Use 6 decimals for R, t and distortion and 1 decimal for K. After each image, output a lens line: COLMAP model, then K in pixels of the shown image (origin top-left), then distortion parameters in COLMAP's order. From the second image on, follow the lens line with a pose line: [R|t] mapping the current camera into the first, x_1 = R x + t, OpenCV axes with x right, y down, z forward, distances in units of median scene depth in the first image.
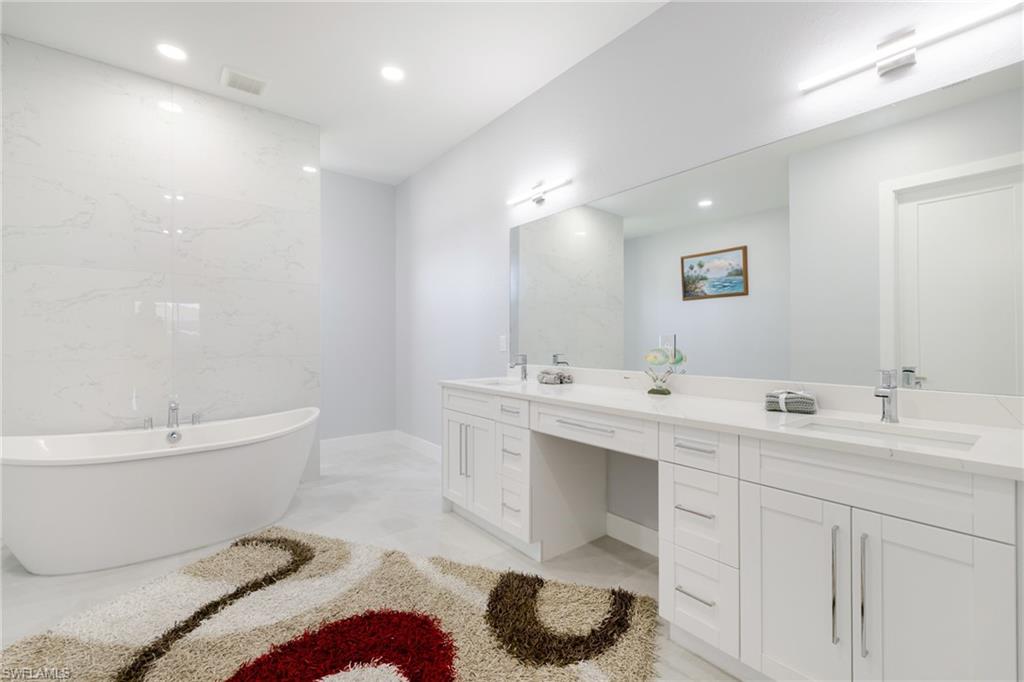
lens RADIAL K [[432.5, 0, 513.1], [0, 432.5, 340.3], [0, 0, 1]] dist [-0.001931, -0.000122]
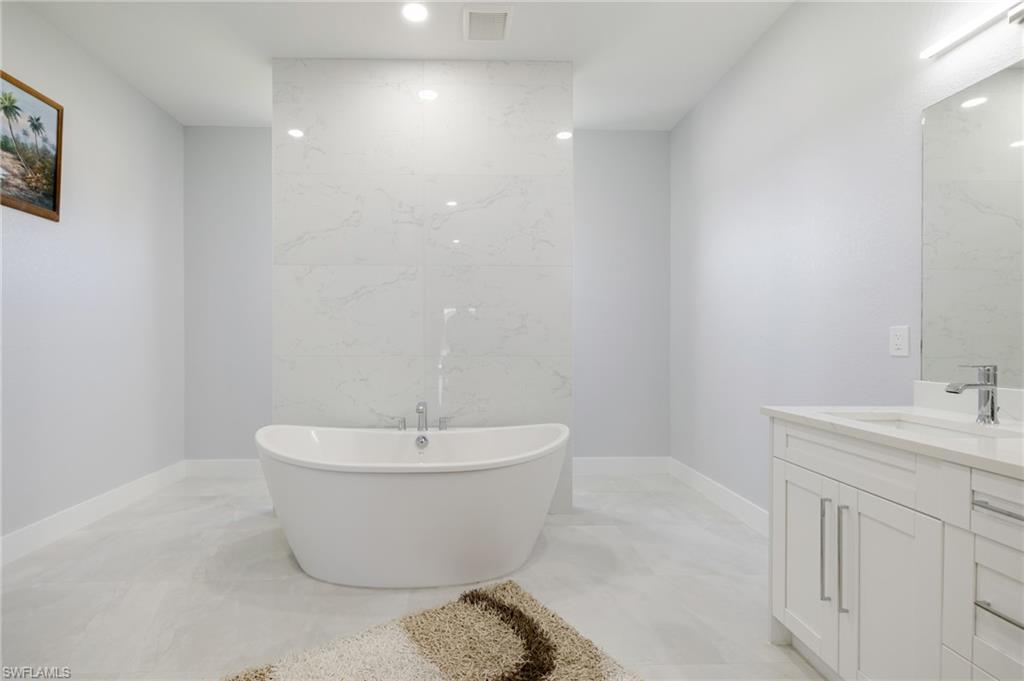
lens RADIAL K [[451.9, 0, 475.2], [0, 451.9, 342.4], [0, 0, 1]] dist [-0.000449, 0.000353]
pose [[0.793920, 0.003769, -0.608010, -0.112110], [0.000496, 0.999976, 0.006847, 0.006205], [0.608022, -0.005738, 0.793900, 0.306088]]
